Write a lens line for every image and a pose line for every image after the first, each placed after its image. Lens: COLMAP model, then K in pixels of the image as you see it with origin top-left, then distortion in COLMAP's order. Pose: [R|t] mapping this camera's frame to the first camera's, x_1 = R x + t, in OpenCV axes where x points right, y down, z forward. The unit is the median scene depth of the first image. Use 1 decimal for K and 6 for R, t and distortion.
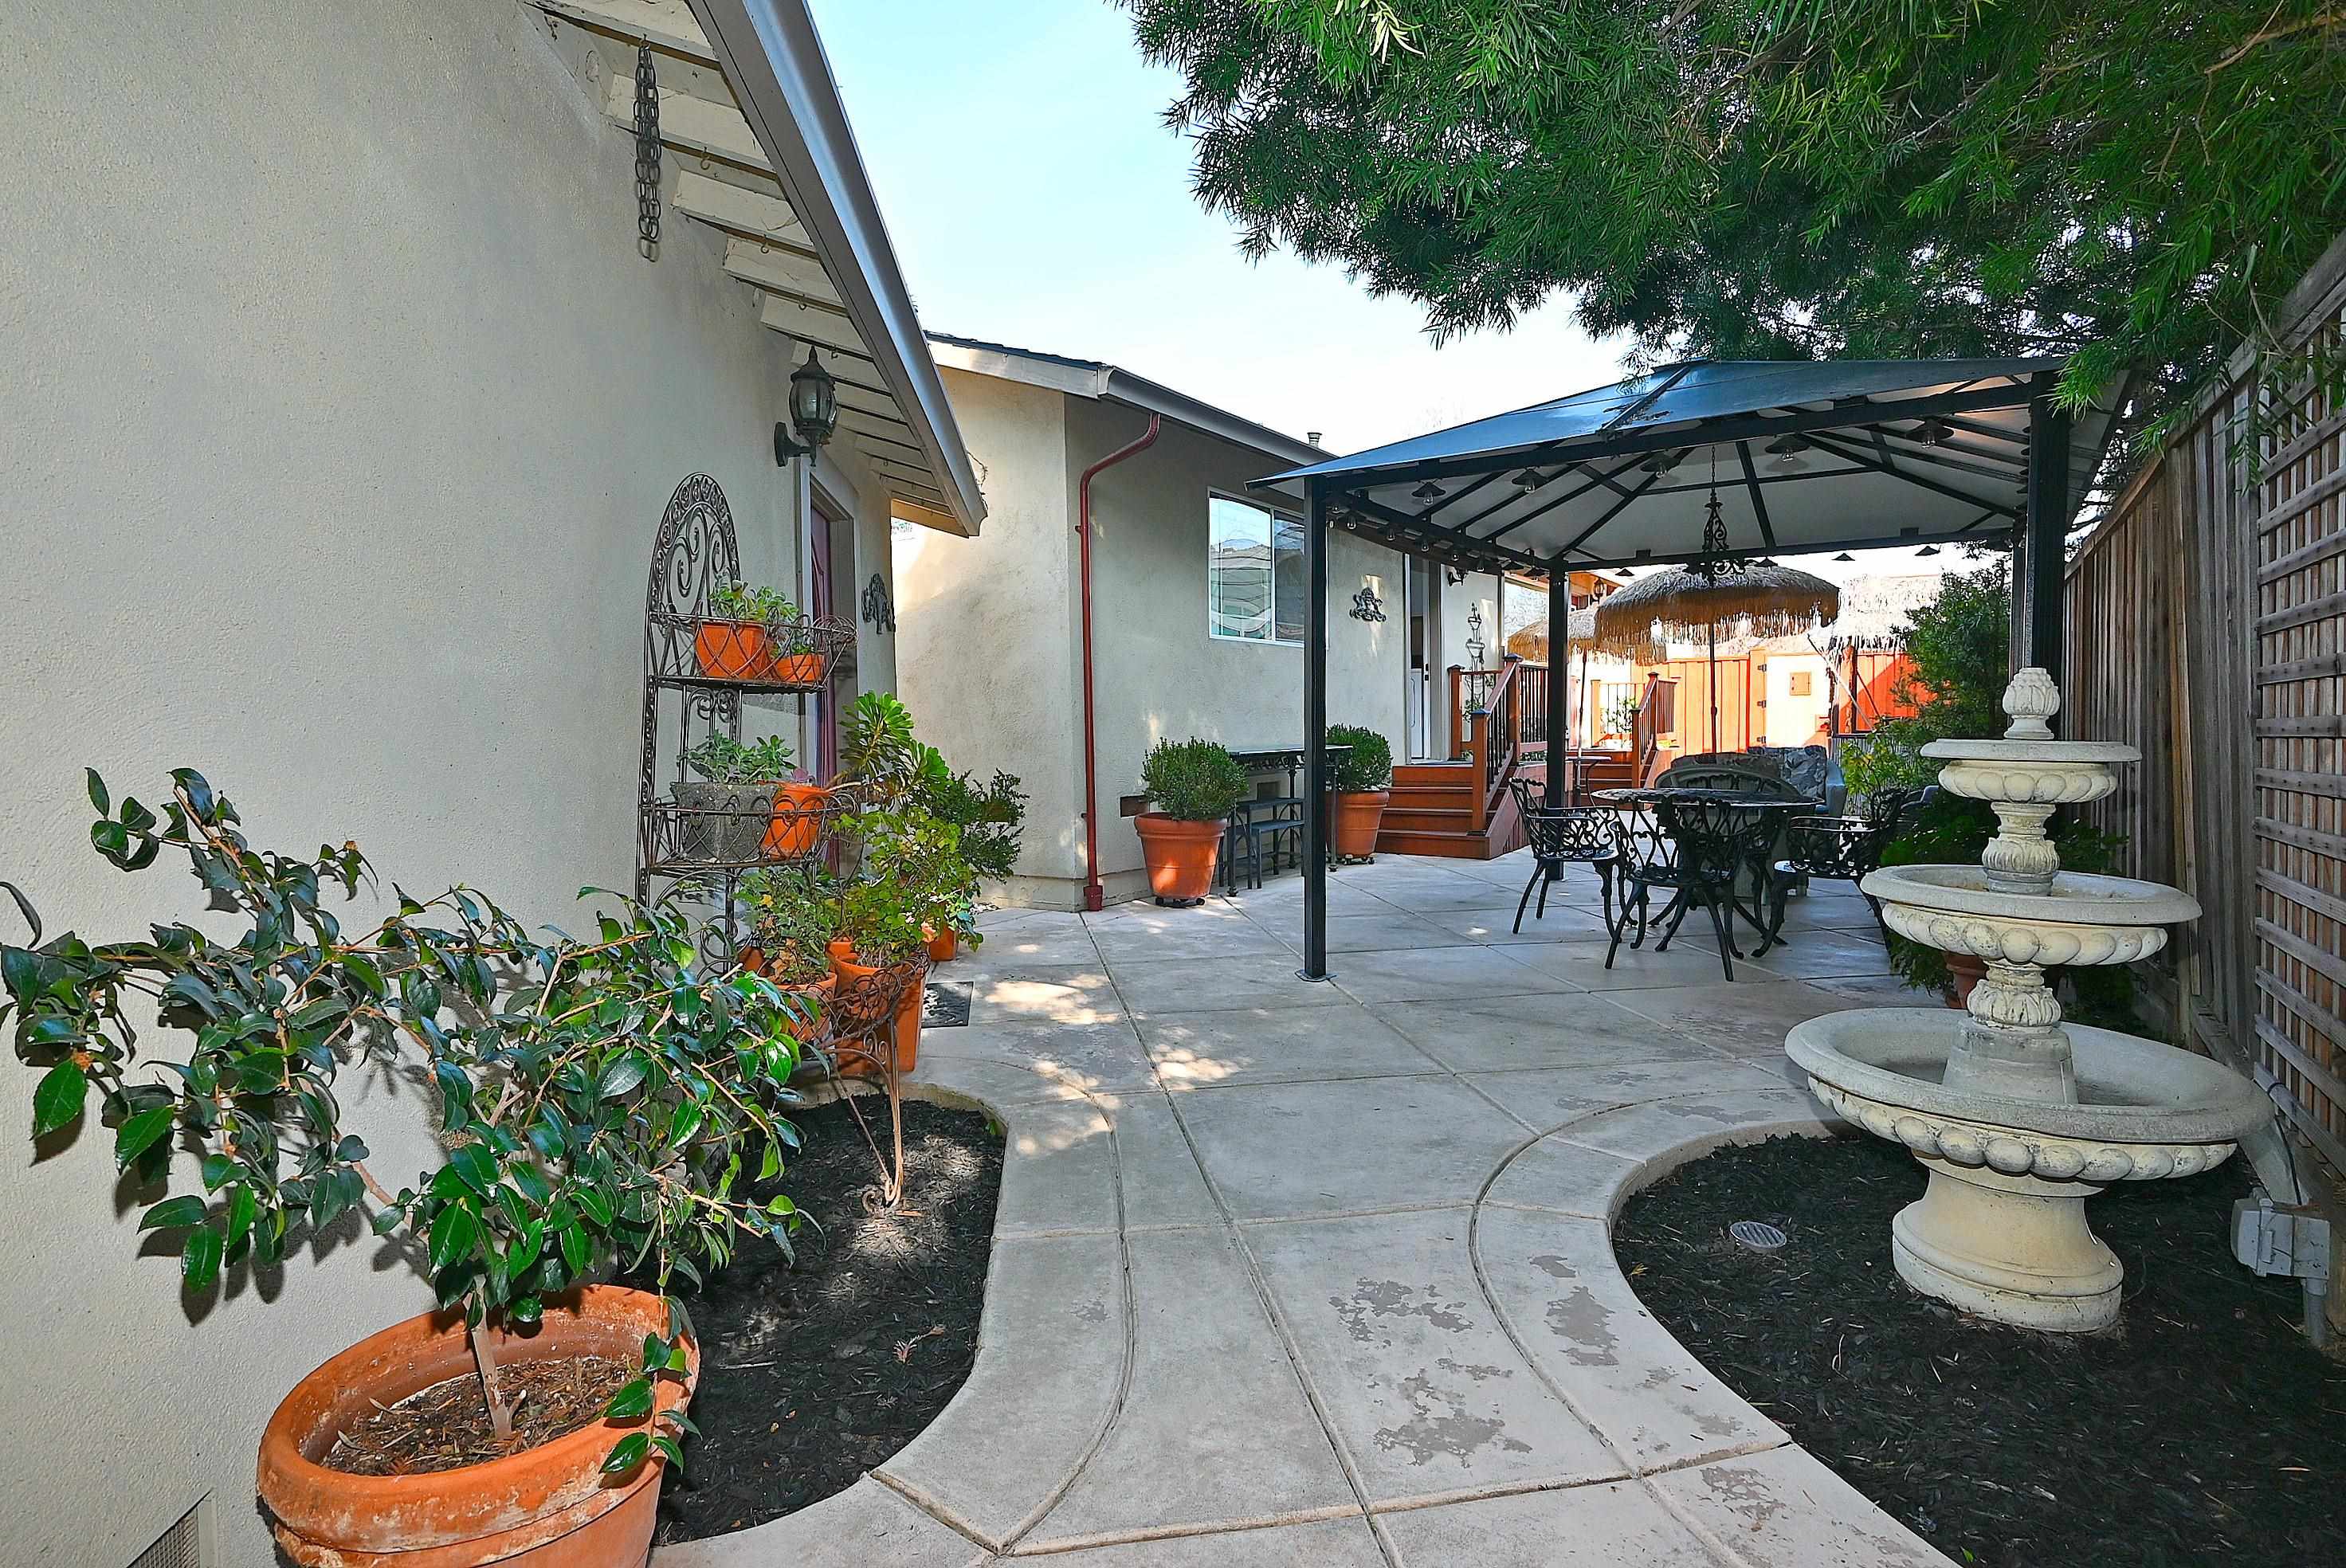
lens RADIAL K [[1170.5, 0, 1173.0], [0, 1170.5, 784.0], [0, 0, 1]] dist [-0.002532, -0.000197]
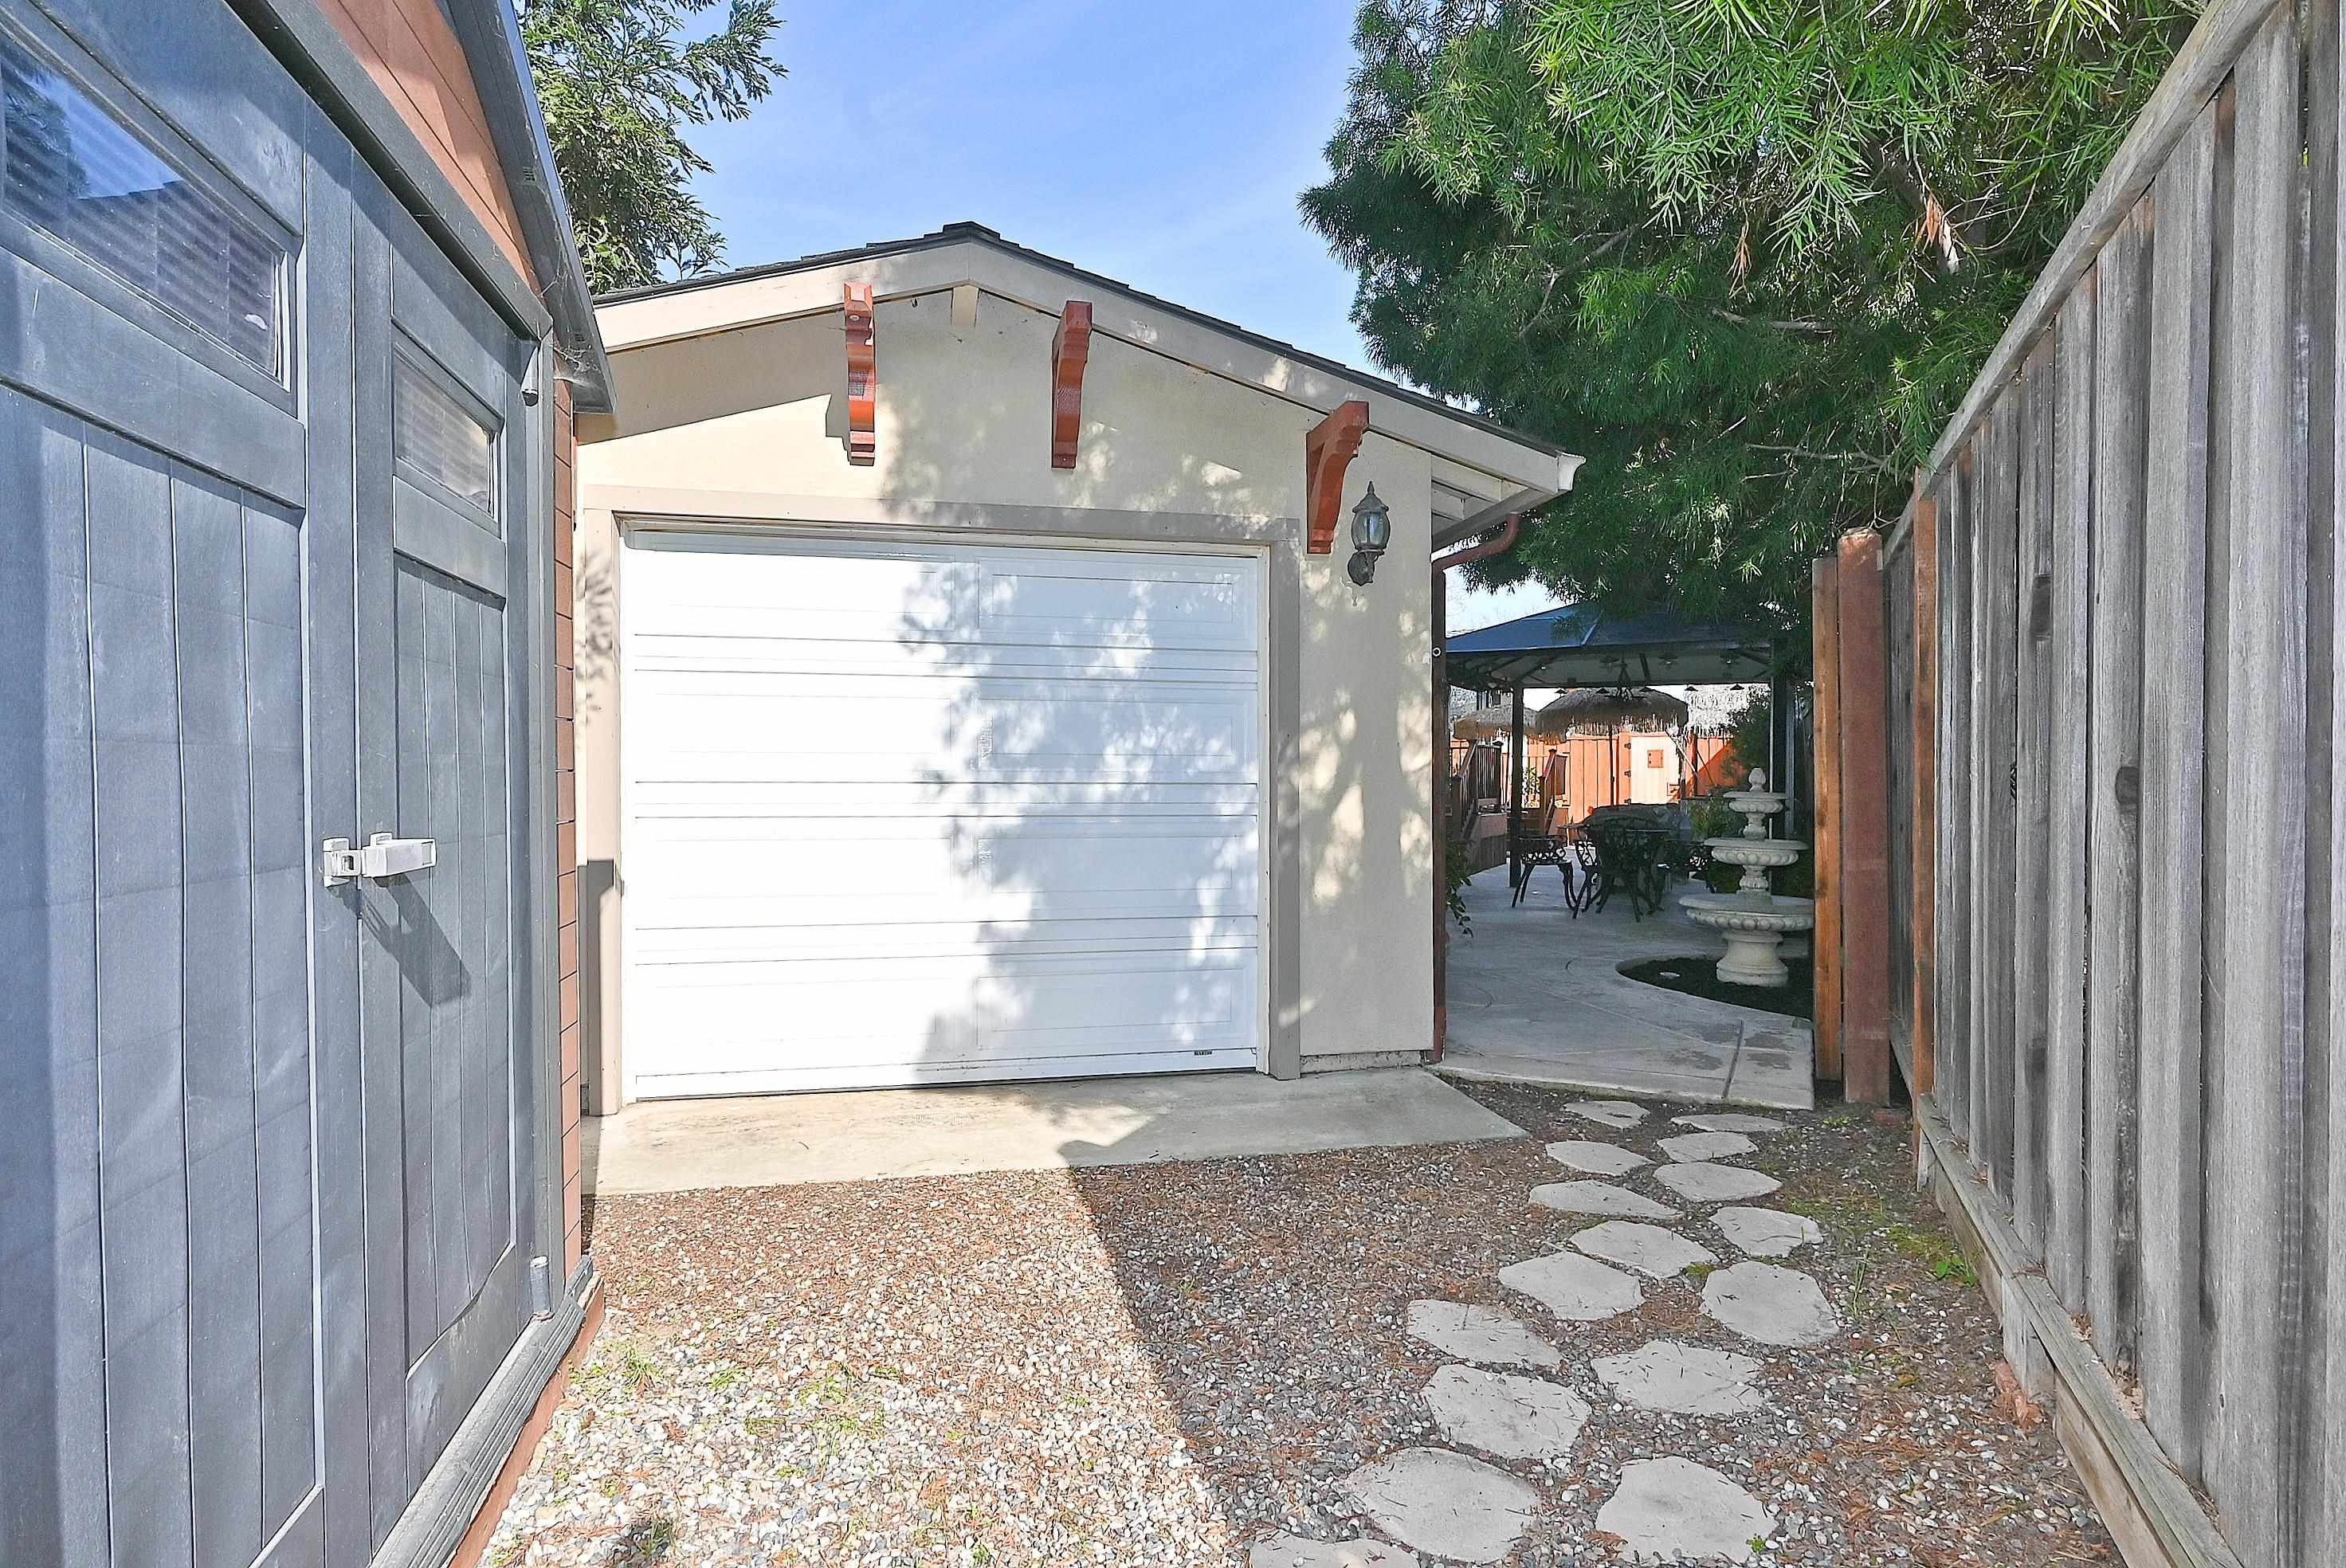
lens RADIAL K [[1170.5, 0, 1173.0], [0, 1170.5, 784.0], [0, 0, 1]] dist [-0.002532, -0.000197]
pose [[0.994014, 0.015083, 0.108209, -0.339903], [-0.009596, 0.998650, -0.051044, 0.034304], [-0.108833, 0.049700, 0.992817, -0.572024]]
